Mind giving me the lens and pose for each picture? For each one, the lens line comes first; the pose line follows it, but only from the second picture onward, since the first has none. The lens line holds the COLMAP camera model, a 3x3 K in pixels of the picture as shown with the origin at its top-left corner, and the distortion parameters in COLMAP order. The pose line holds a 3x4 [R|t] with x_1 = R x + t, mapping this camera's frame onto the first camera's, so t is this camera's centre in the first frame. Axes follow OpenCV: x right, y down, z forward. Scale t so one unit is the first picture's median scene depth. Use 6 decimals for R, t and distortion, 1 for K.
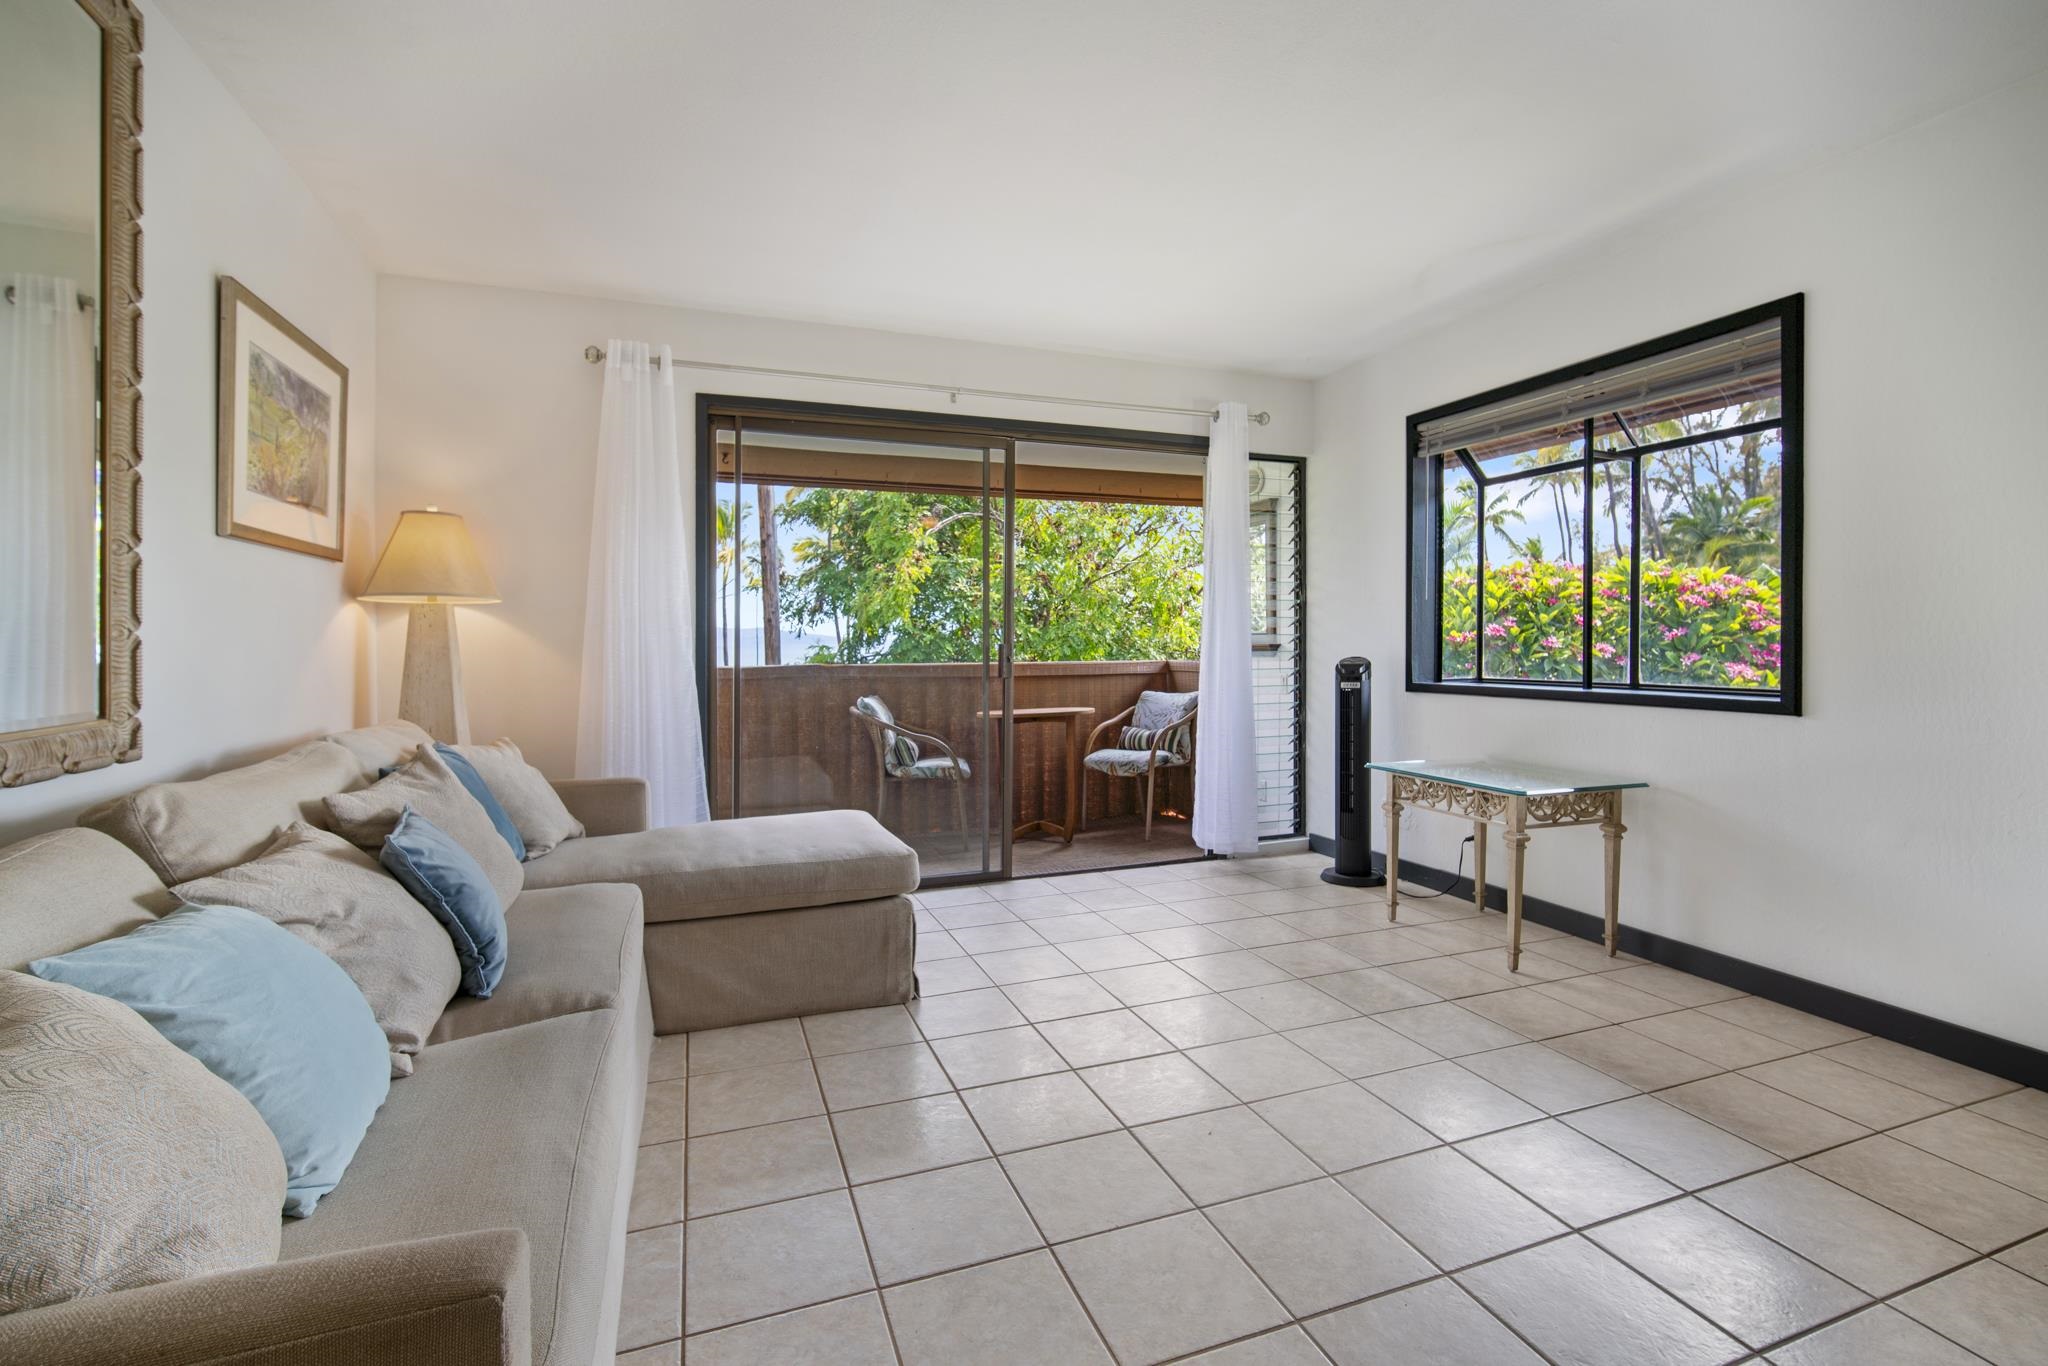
lens RADIAL K [[934.3, 0, 1043.5], [0, 934.3, 641.2], [0, 0, 1]] dist [-0.007936, -0.001108]
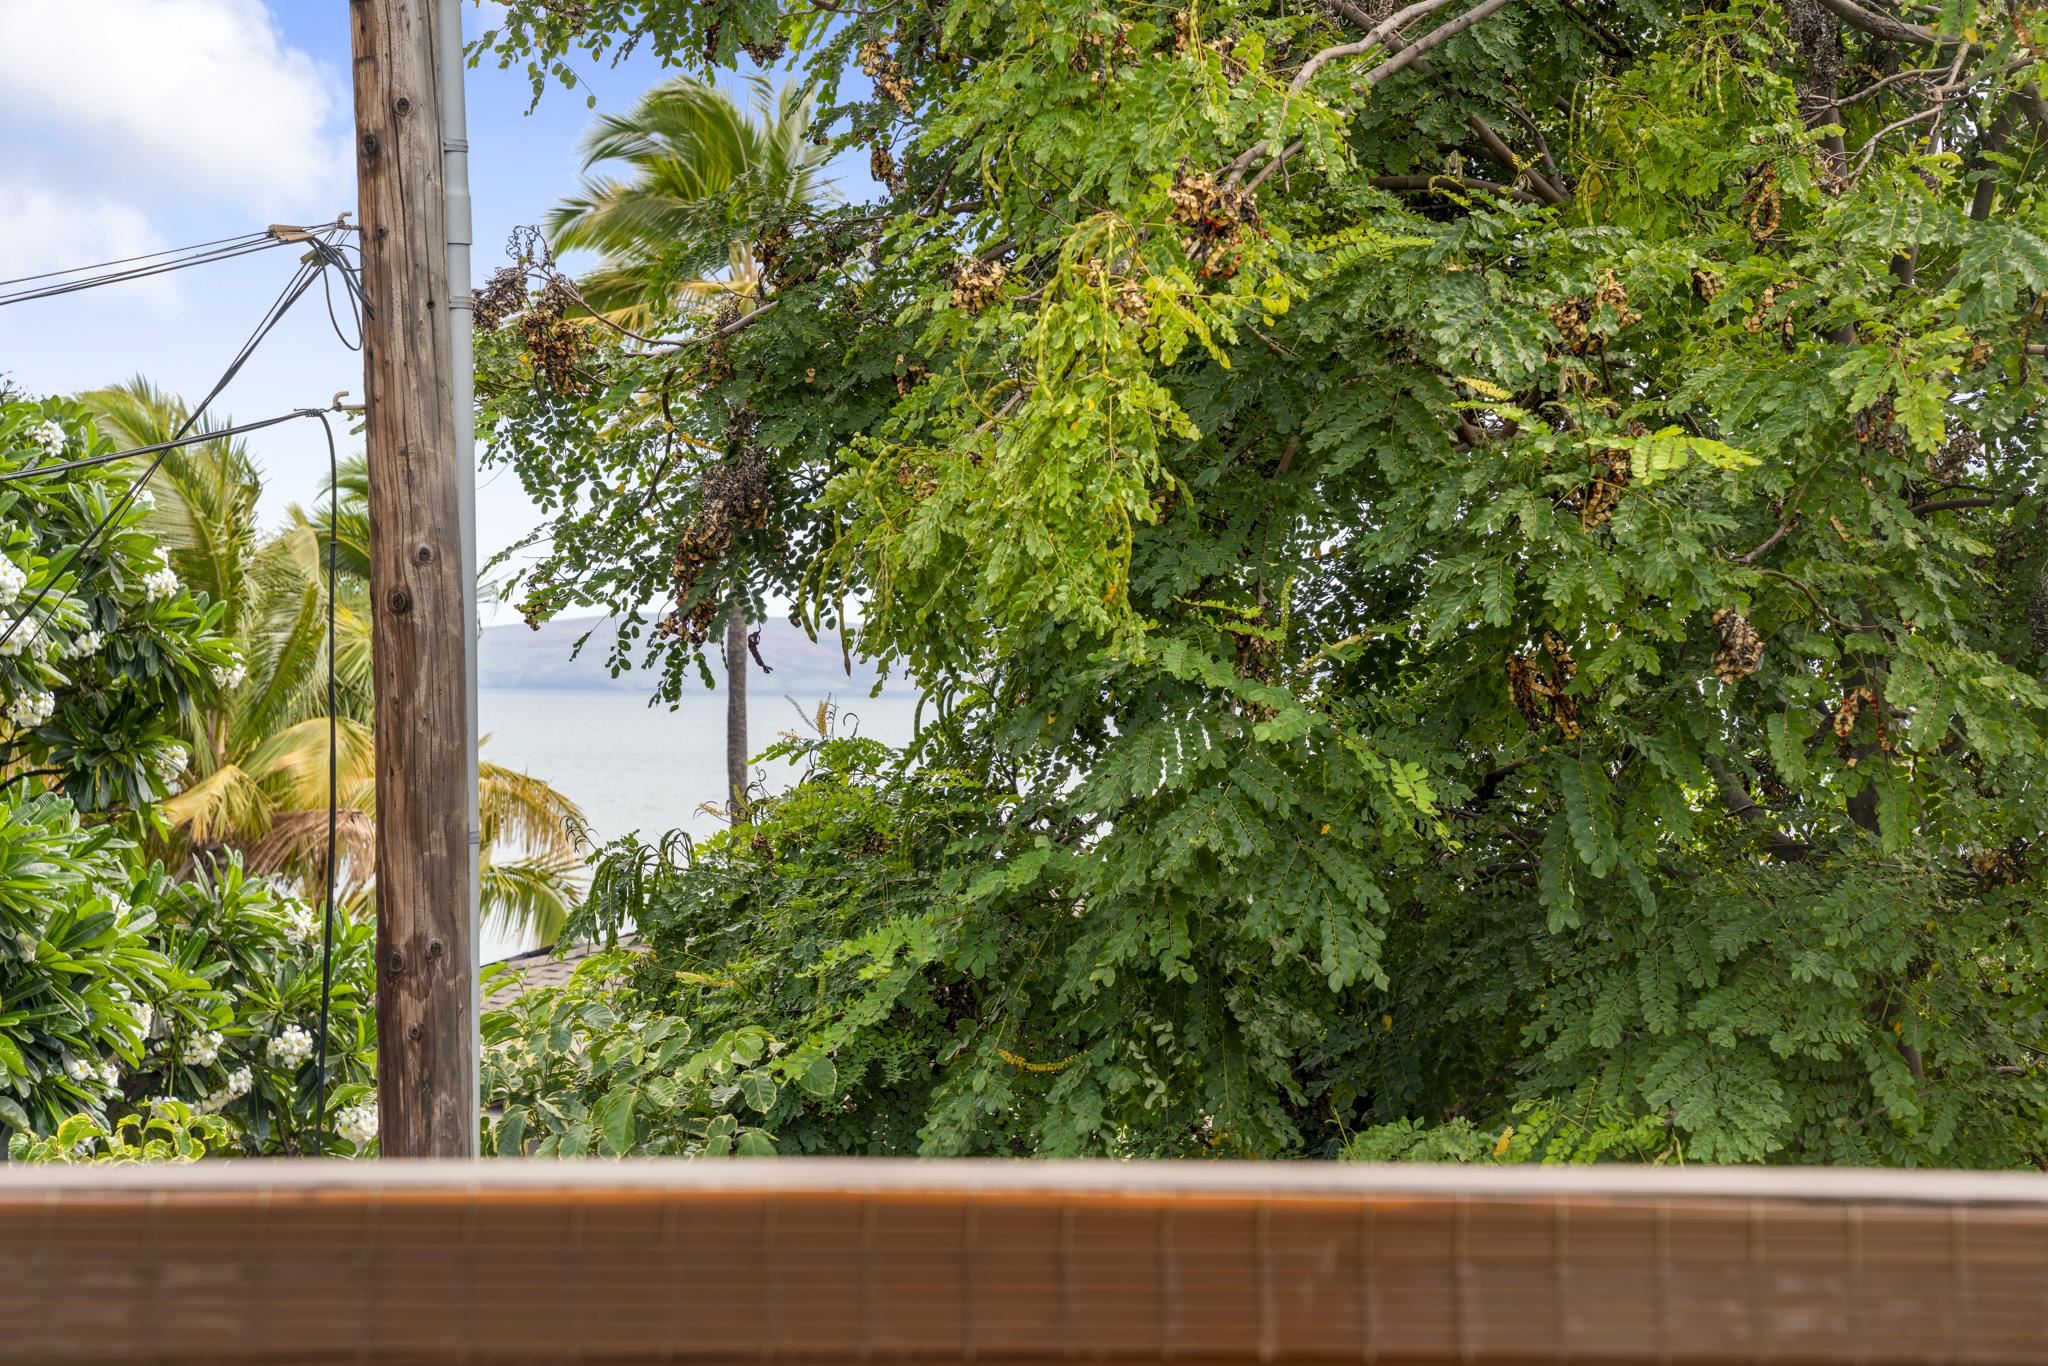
lens RADIAL K [[4076.7, 0, 1007.3], [0, 4076.7, 668.3], [0, 0, 1]] dist [0.311168, 0.000000]
pose [[0.960015, 0.014825, -0.279554, 0.055473], [-0.017047, 0.999839, -0.005519, -0.022679], [0.279428, 0.010064, 0.960114, 0.814810]]
